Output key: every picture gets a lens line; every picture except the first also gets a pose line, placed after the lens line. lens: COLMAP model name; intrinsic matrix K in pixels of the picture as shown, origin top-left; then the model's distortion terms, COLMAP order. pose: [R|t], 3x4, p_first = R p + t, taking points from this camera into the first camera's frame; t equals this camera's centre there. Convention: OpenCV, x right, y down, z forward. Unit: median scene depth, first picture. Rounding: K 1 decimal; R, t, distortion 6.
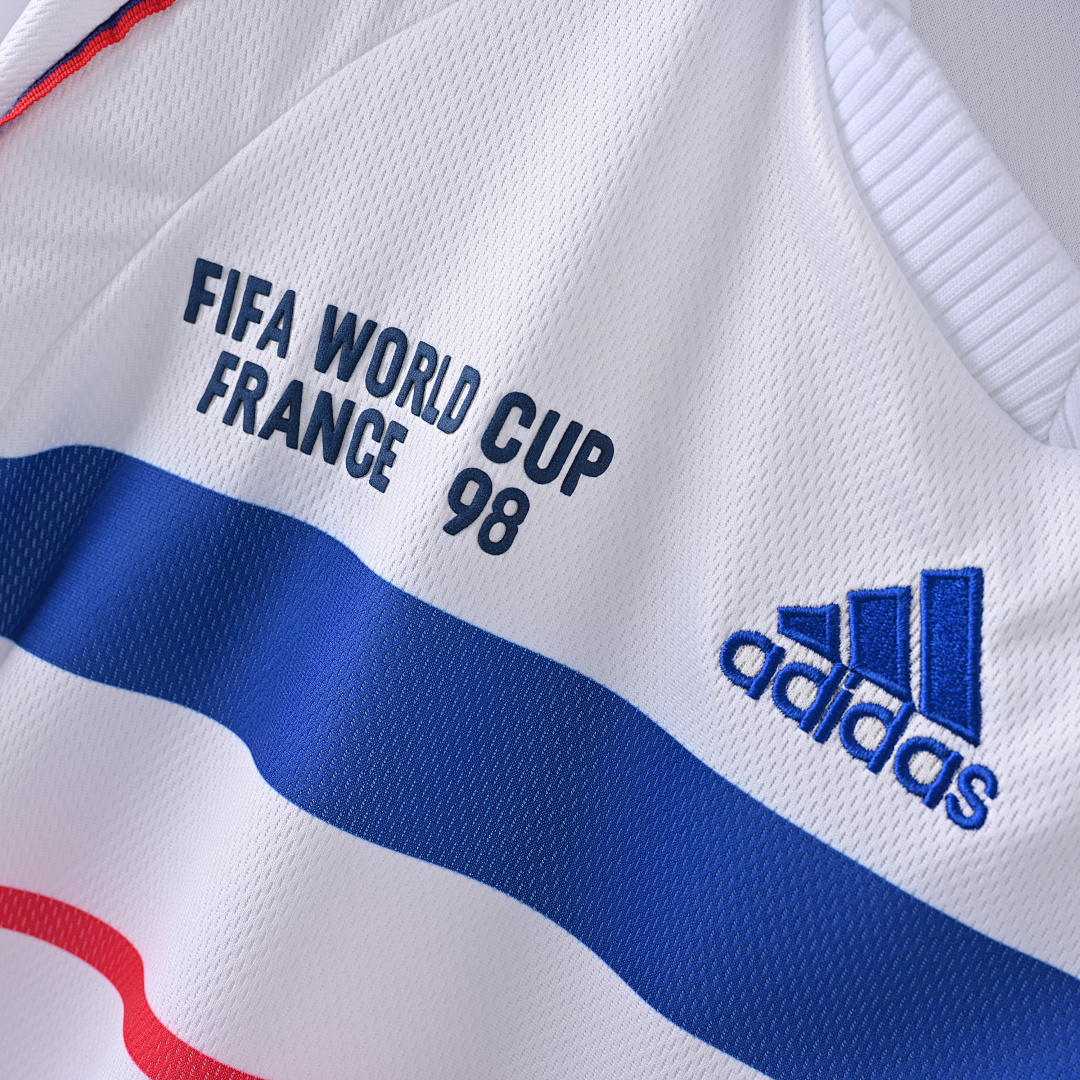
lens RADIAL K [[2297.8, 0, 540.4], [0, 2297.8, 542.2], [0, 0, 1]] dist [-0.009416, 0.000000]
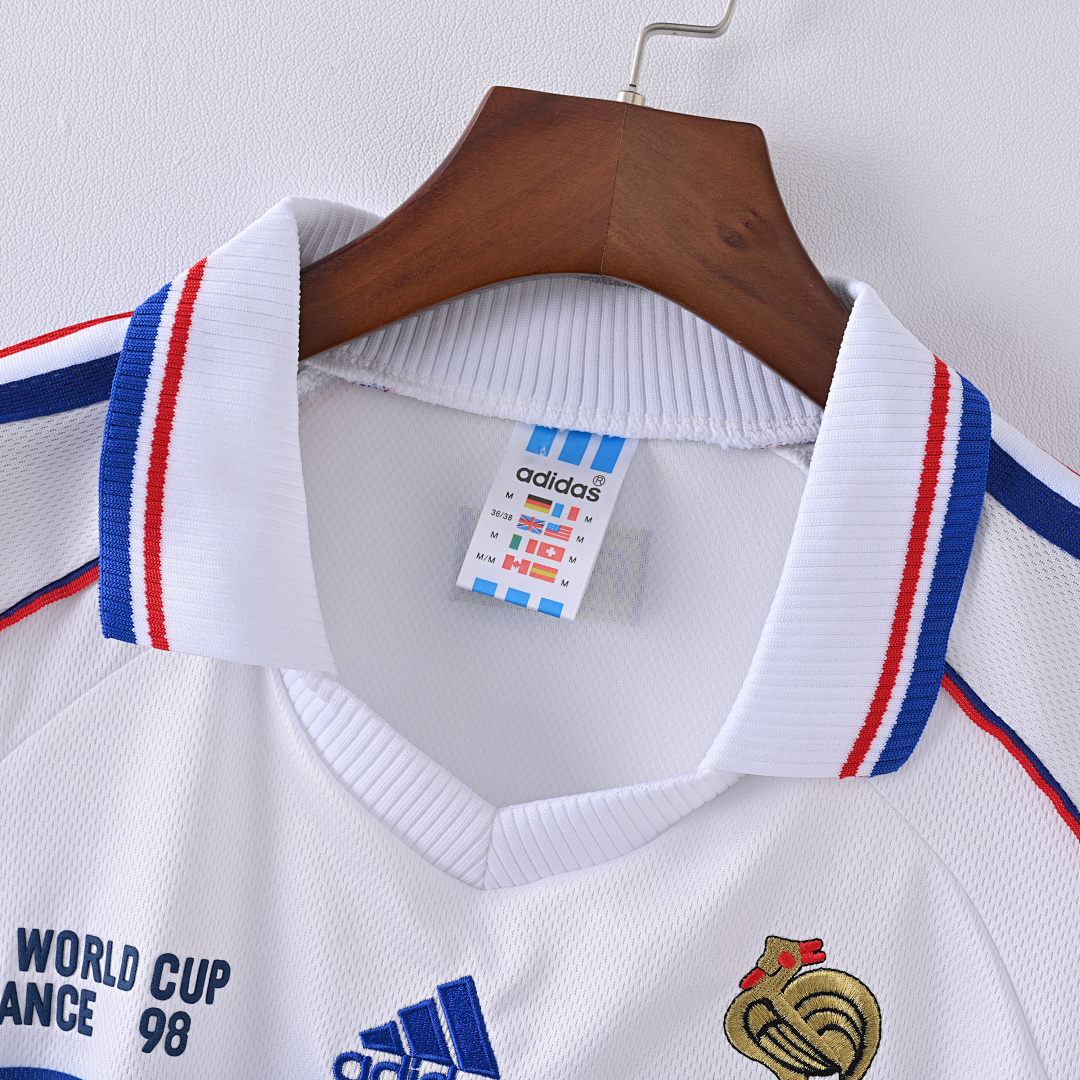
lens RADIAL K [[2297.8, 0, 539.0], [0, 2297.8, 538.8], [0, 0, 1]] dist [-0.009416, 0.000000]
pose [[0.919685, -0.265228, 0.289540, -0.156598], [0.286689, 0.957435, -0.033589, -0.213687], [-0.268307, 0.113900, 0.956576, -0.629217]]
